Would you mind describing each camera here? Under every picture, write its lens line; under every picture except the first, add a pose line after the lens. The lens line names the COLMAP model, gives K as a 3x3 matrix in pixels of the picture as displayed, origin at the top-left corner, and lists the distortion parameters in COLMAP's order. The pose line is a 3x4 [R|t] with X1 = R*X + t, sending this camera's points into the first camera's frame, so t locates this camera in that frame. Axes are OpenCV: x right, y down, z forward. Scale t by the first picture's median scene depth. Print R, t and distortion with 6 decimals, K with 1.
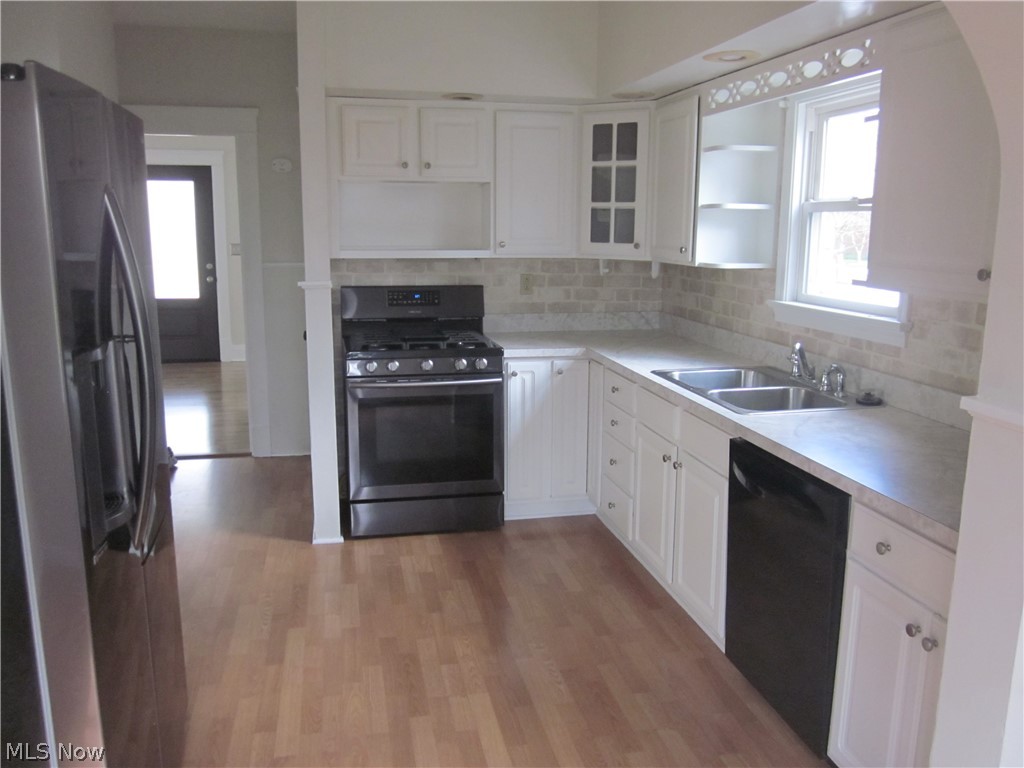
lens RADIAL K [[848.0, 0, 514.2], [0, 848.0, 389.6], [0, 0, 1]] dist [-0.042011, 0.004906]
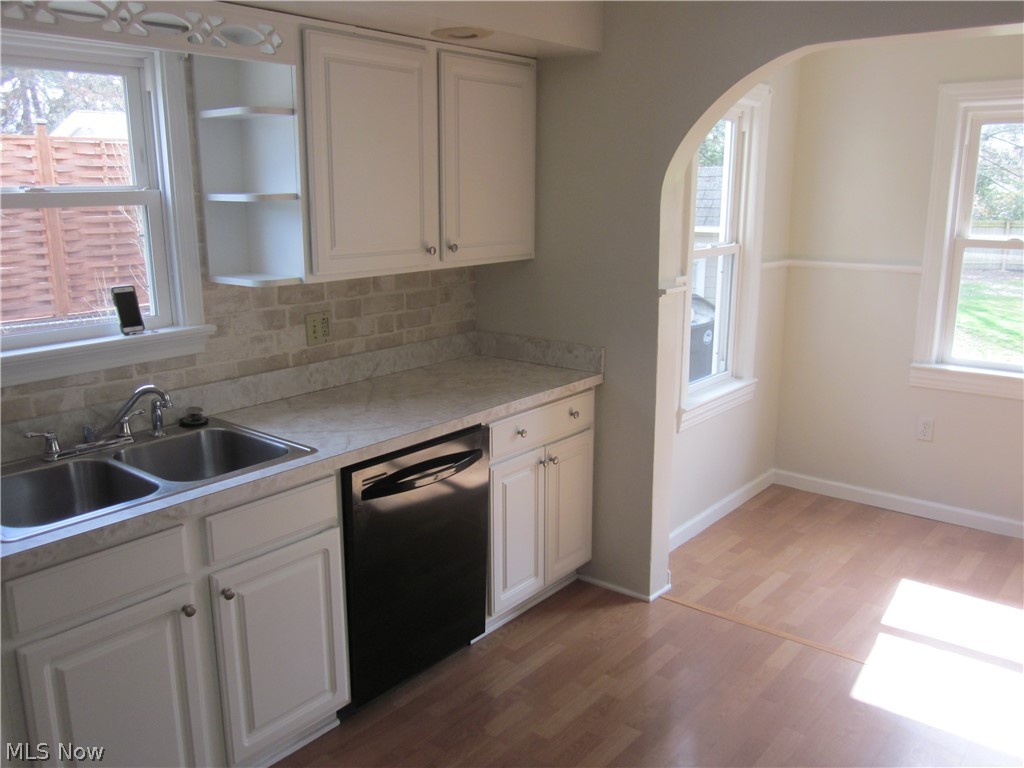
lens RADIAL K [[848.0, 0, 510.5], [0, 848.0, 386.3], [0, 0, 1]] dist [-0.042011, 0.004906]
pose [[-0.630240, -0.180624, 0.755098, -0.314540], [0.148841, 0.926415, 0.345834, -0.193363], [-0.762000, 0.330348, -0.556979, 0.854210]]
